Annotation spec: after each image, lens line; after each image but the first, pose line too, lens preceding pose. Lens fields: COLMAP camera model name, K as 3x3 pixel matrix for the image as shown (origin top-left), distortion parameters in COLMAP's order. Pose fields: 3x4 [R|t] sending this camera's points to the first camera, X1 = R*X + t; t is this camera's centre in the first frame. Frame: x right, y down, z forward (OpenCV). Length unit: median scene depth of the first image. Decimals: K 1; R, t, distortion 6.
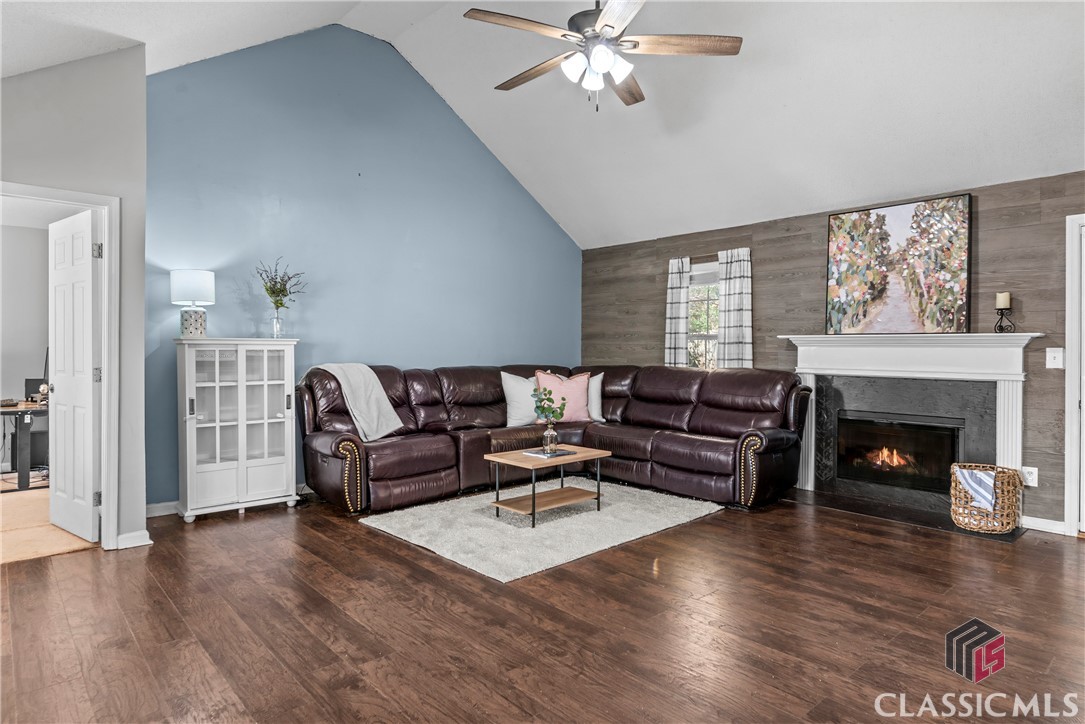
lens RADIAL K [[621.4, 0, 543.9], [0, 621.4, 354.2], [0, 0, 1]] dist [-0.002156, 0.000301]
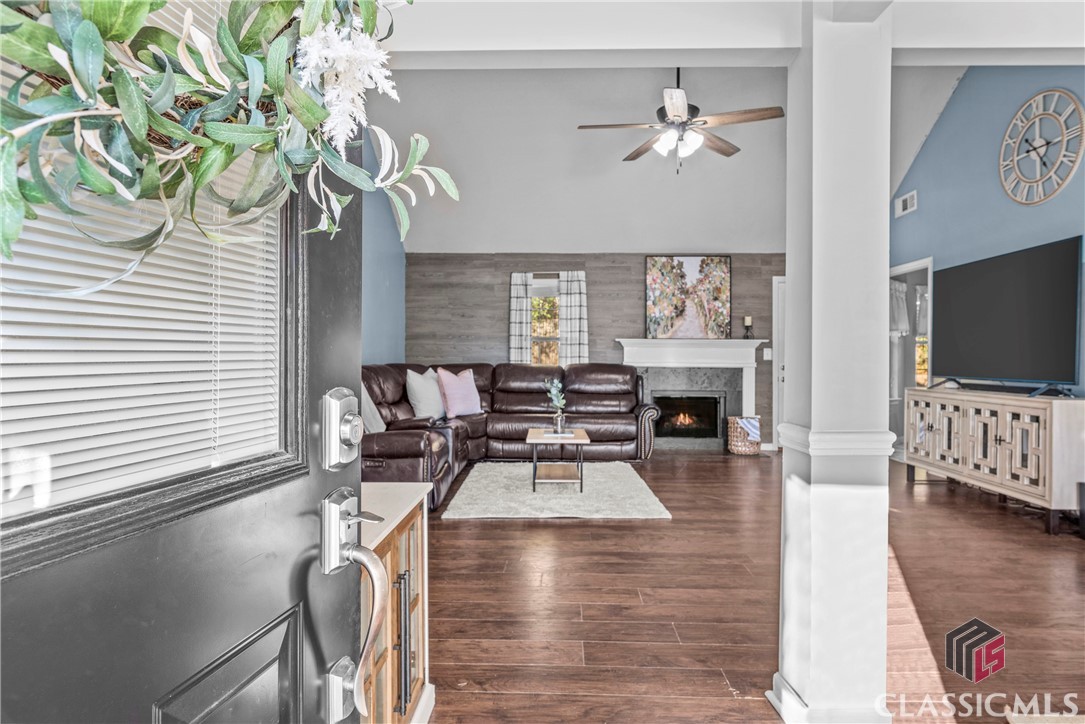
lens RADIAL K [[631.7, 0, 542.5], [0, 631.7, 362.0], [0, 0, 1]] dist [0.000870, 0.001485]
pose [[0.688578, -0.006322, 0.725135, -0.842847], [0.005004, 0.999980, 0.003966, 0.016717], [-0.725145, 0.000898, 0.688596, 0.178566]]
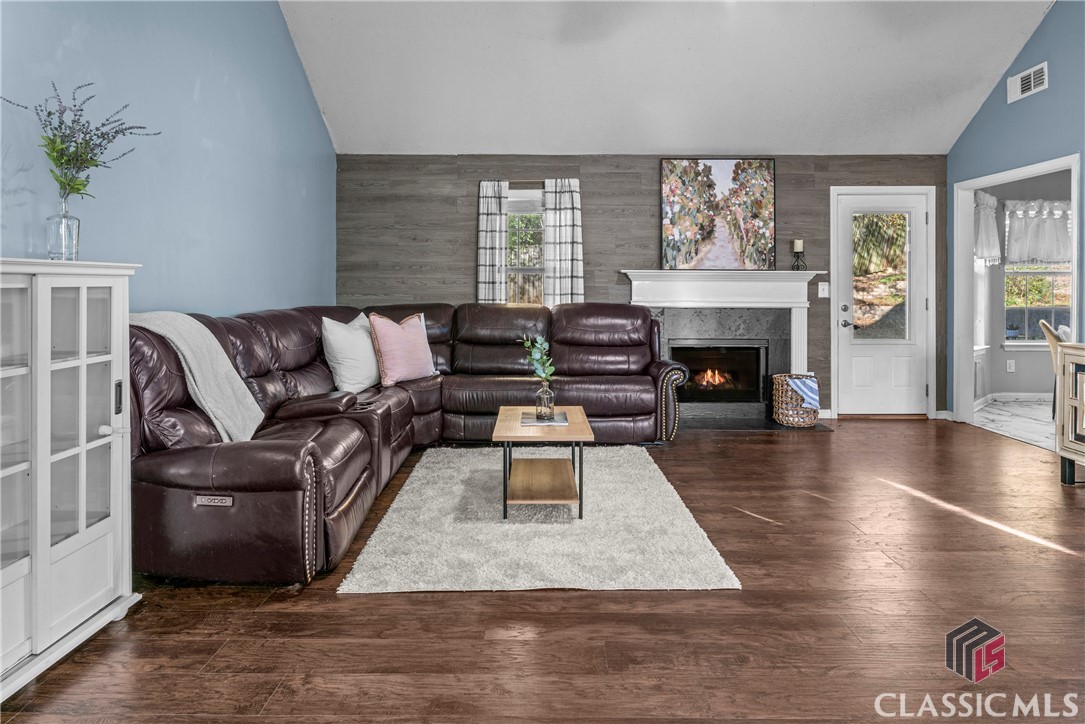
lens RADIAL K [[648.6, 0, 541.1], [0, 648.6, 287.3], [0, 0, 1]] dist [-0.001235, -0.000048]
pose [[0.672948, -0.005543, 0.739669, -0.556776], [0.007143, 0.999974, 0.000994, -0.004333], [-0.739656, 0.004615, 0.672970, 0.436865]]
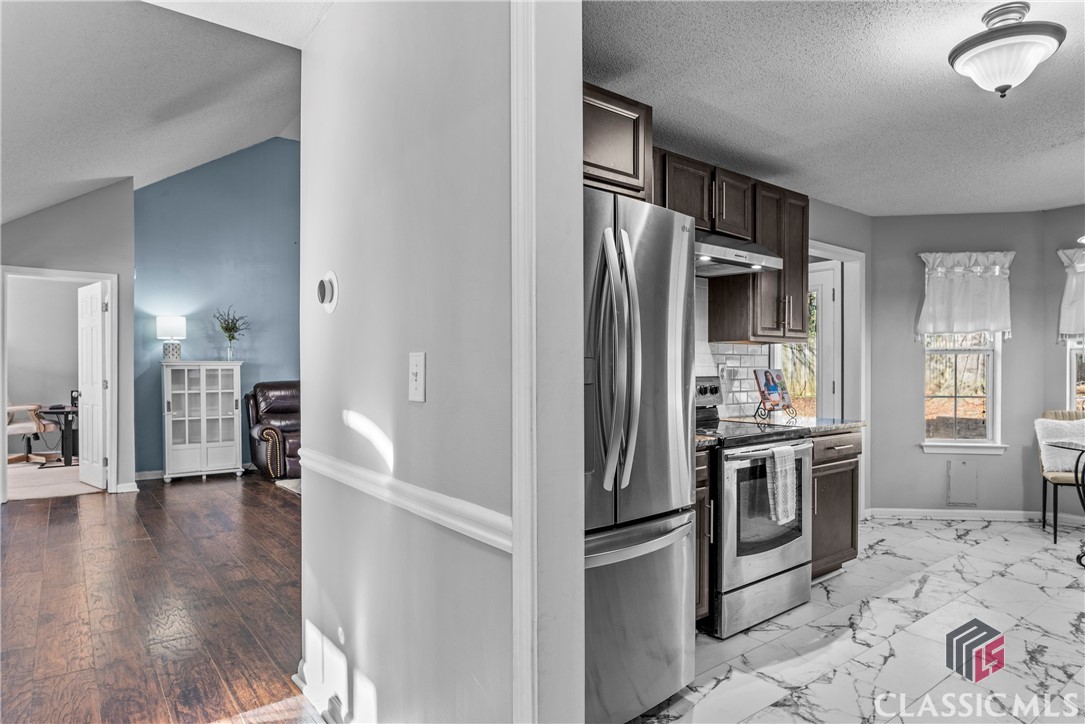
lens RADIAL K [[619.0, 0, 543.1], [0, 619.0, 375.8], [0, 0, 1]] dist [0.000351, 0.000440]
pose [[0.997919, 0.000545, -0.064481, 0.407174], [-0.000156, 0.999982, 0.006044, 0.000292], [0.064483, -0.006022, 0.997901, -0.414832]]
